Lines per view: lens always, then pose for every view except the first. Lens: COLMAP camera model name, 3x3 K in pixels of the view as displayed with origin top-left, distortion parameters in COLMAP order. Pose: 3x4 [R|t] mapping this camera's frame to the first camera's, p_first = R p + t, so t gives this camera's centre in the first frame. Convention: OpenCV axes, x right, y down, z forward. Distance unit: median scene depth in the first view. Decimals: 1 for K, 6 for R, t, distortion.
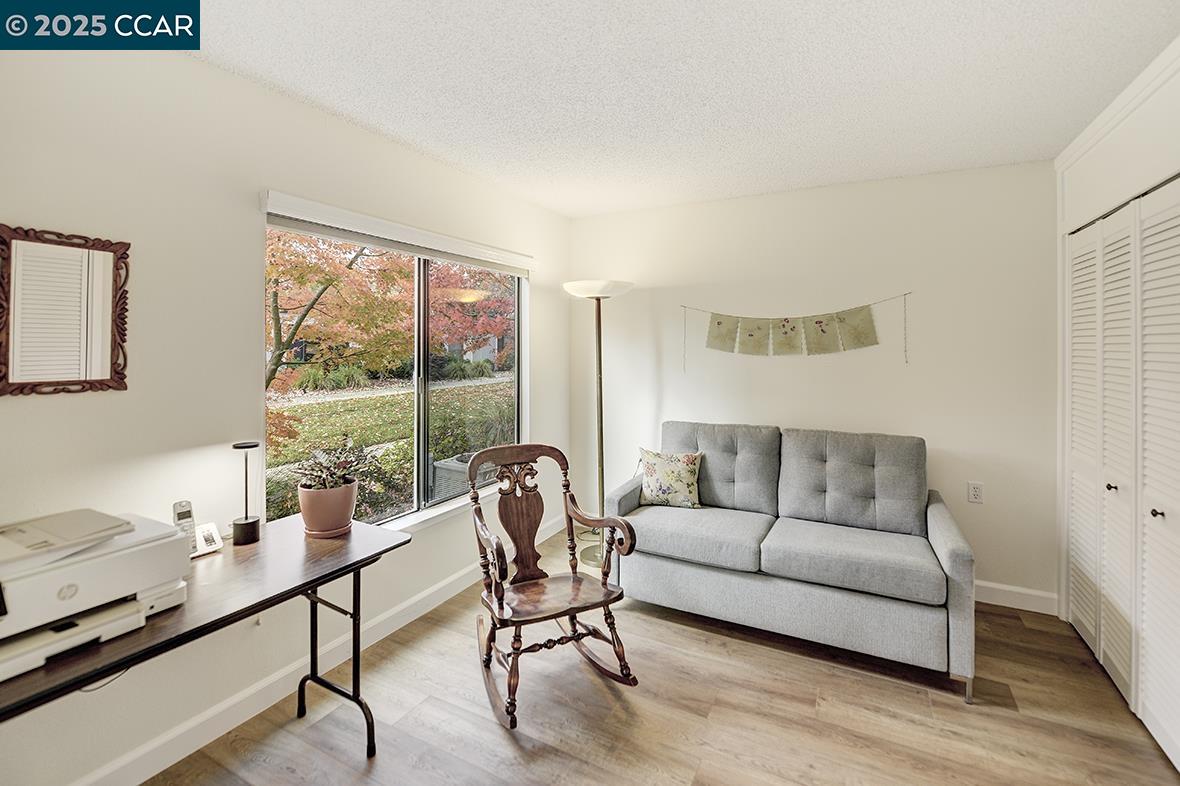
lens RADIAL K [[488.8, 0, 581.6], [0, 488.8, 332.0], [0, 0, 1]] dist [-0.008568, -0.001436]
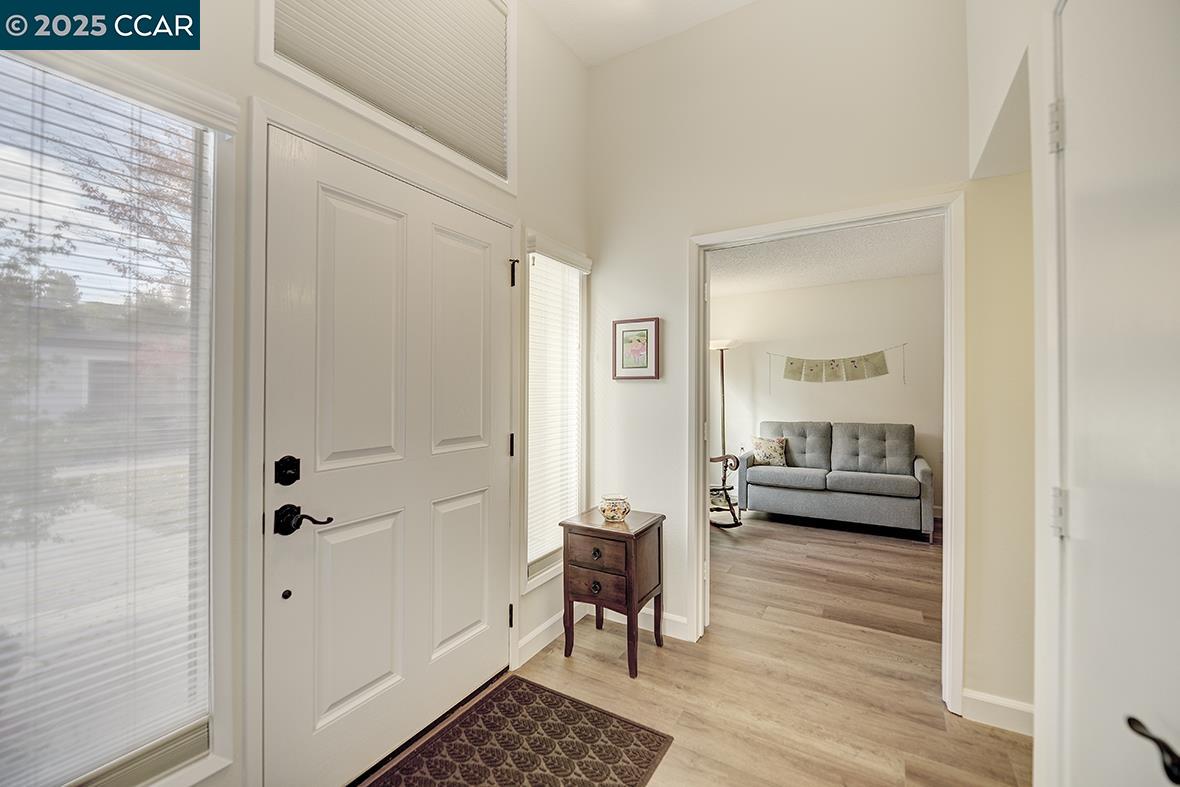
lens RADIAL K [[488.8, 0, 592.9], [0, 488.8, 396.1], [0, 0, 1]] dist [-0.008568, -0.001436]
pose [[0.999783, -0.015696, -0.013685, -0.430772], [0.016051, 0.999527, 0.026234, 0.044672], [0.013267, -0.026448, 0.999562, -0.770168]]
